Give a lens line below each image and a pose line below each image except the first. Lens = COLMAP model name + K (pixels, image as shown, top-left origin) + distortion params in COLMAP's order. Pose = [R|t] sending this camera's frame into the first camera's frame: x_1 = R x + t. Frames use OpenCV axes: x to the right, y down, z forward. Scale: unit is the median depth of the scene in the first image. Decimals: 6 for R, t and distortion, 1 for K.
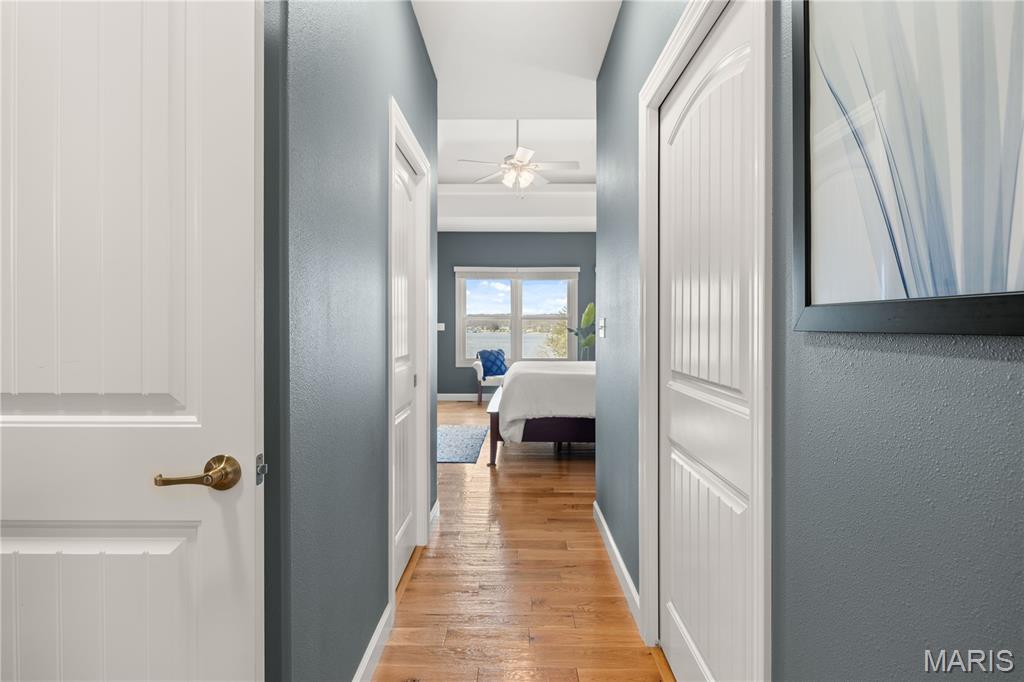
lens RADIAL K [[553.6, 0, 513.4], [0, 553.6, 338.8], [0, 0, 1]] dist [-0.005672, -0.000928]
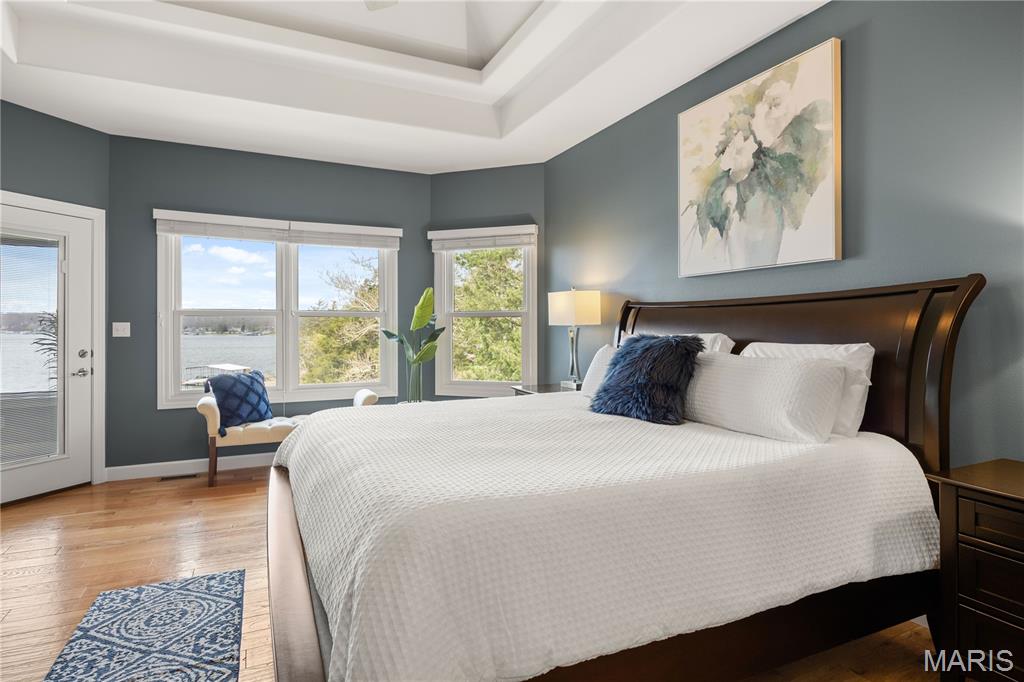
lens RADIAL K [[553.6, 0, 514.6], [0, 553.6, 324.9], [0, 0, 1]] dist [-0.005672, -0.000928]
pose [[0.896364, 0.000135, 0.443318, -0.036549], [0.011465, 0.999658, -0.023485, -0.010461], [-0.443170, 0.026134, 0.896057, 0.417112]]
